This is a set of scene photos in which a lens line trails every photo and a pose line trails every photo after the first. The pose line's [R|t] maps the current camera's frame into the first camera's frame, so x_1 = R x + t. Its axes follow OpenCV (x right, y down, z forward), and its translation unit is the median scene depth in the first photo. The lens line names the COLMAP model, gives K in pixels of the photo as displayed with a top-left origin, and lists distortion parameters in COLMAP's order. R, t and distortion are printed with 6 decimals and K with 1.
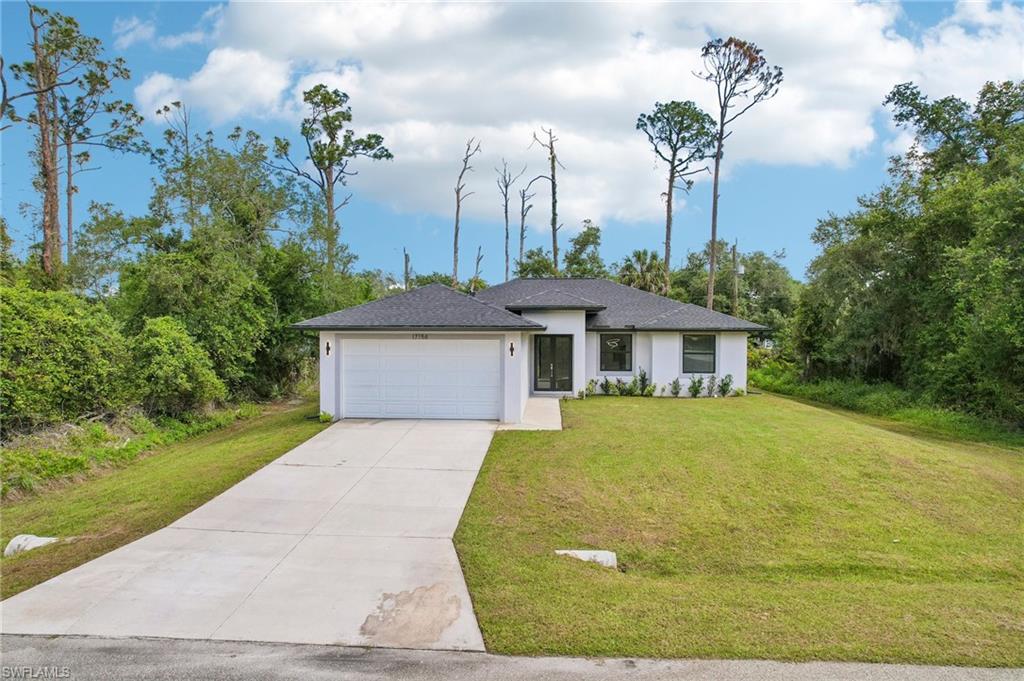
lens RADIAL K [[629.9, 0, 512.0], [0, 629.9, 340.5], [0, 0, 1]] dist [-0.007676, -0.000843]
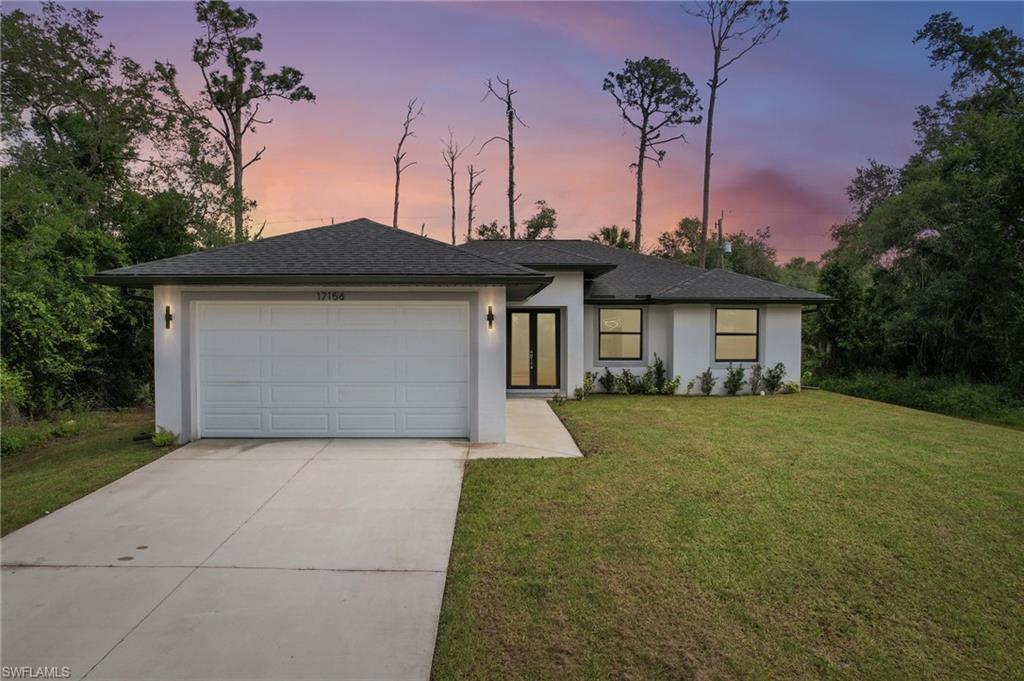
lens RADIAL K [[638.3, 0, 512.0], [0, 638.3, 340.5], [0, 0, 1]] dist [-0.019330, 0.002598]
pose [[0.995843, -0.002761, 0.091046, -0.014833], [0.002492, 0.999992, 0.003076, 0.014544], [-0.091054, -0.002836, 0.995842, 0.176048]]
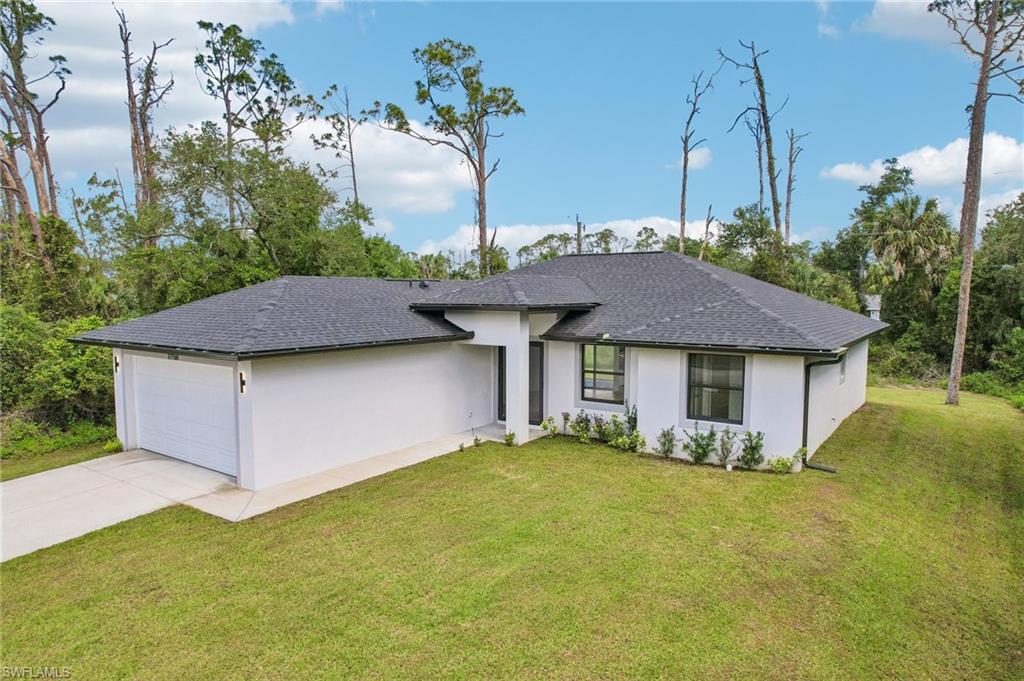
lens RADIAL K [[633.8, 0, 512.0], [0, 633.8, 340.5], [0, 0, 1]] dist [0.006444, 0.002418]
pose [[0.860261, 0.041323, -0.508177, 0.252199], [-0.013408, 0.998199, 0.058472, -0.031342], [0.509678, -0.043487, 0.859265, 0.244321]]
